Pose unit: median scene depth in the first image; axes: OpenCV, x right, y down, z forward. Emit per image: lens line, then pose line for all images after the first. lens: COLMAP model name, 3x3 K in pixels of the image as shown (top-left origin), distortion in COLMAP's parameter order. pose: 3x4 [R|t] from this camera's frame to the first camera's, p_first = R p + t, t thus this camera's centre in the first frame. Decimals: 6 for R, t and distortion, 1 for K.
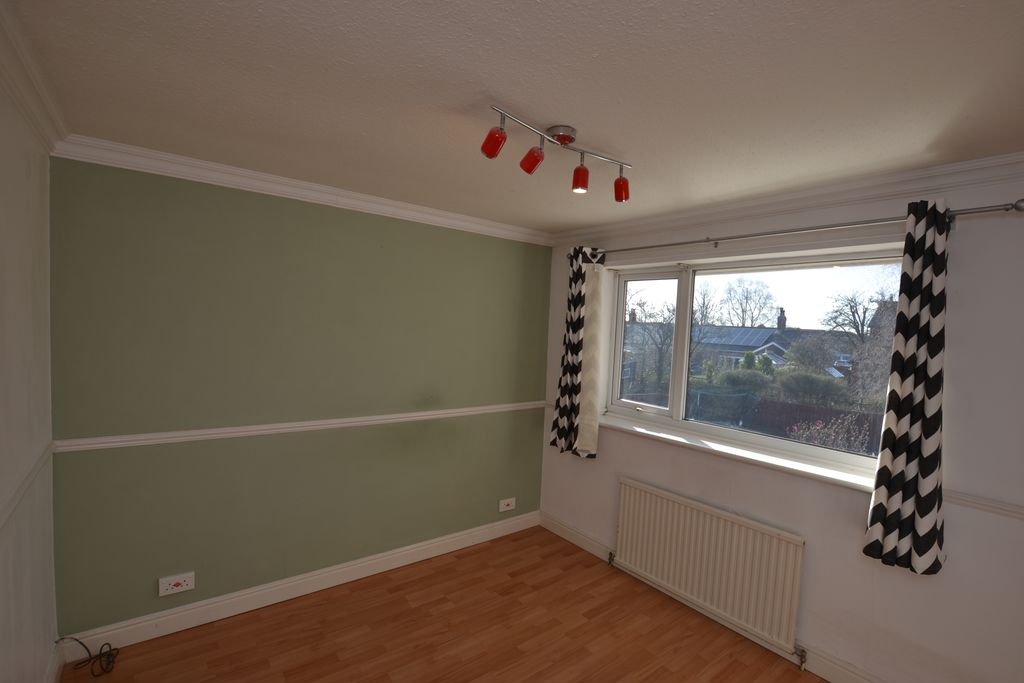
lens RADIAL K [[468.8, 0, 516.7], [0, 468.8, 358.5], [0, 0, 1]] dist [-0.029169, 0.000596]
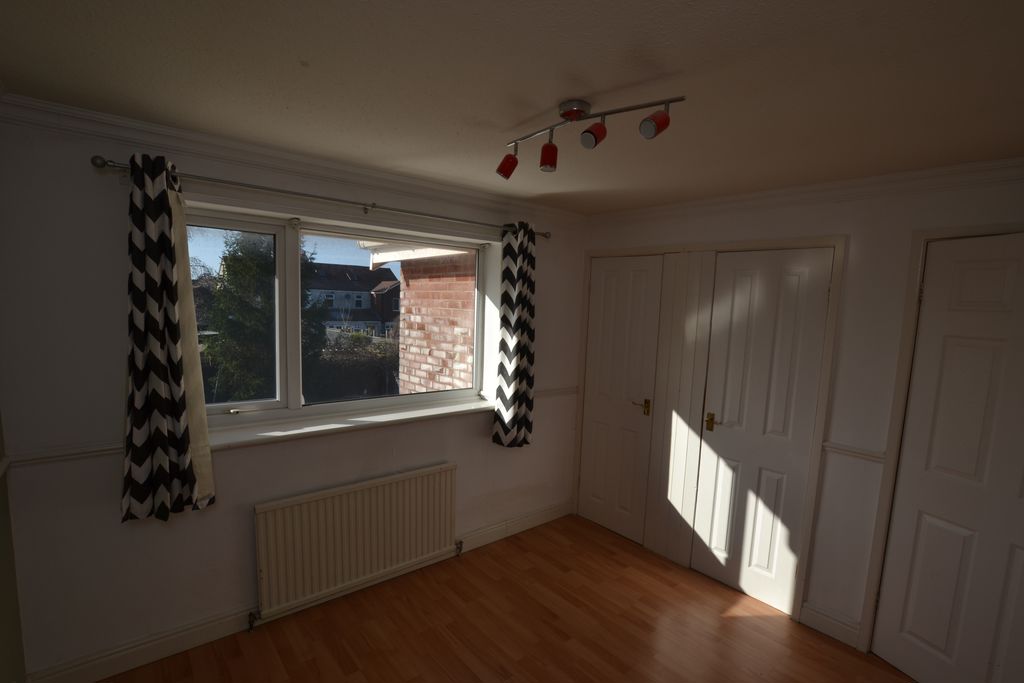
lens RADIAL K [[481.4, 0, 522.0], [0, 481.4, 360.5], [0, 0, 1]] dist [-0.025716, 0.000174]
pose [[-0.038944, -0.159393, 0.986447, -0.547381], [0.030672, 0.986540, 0.160619, -0.085424], [-0.998771, 0.036511, -0.033531, 0.681507]]
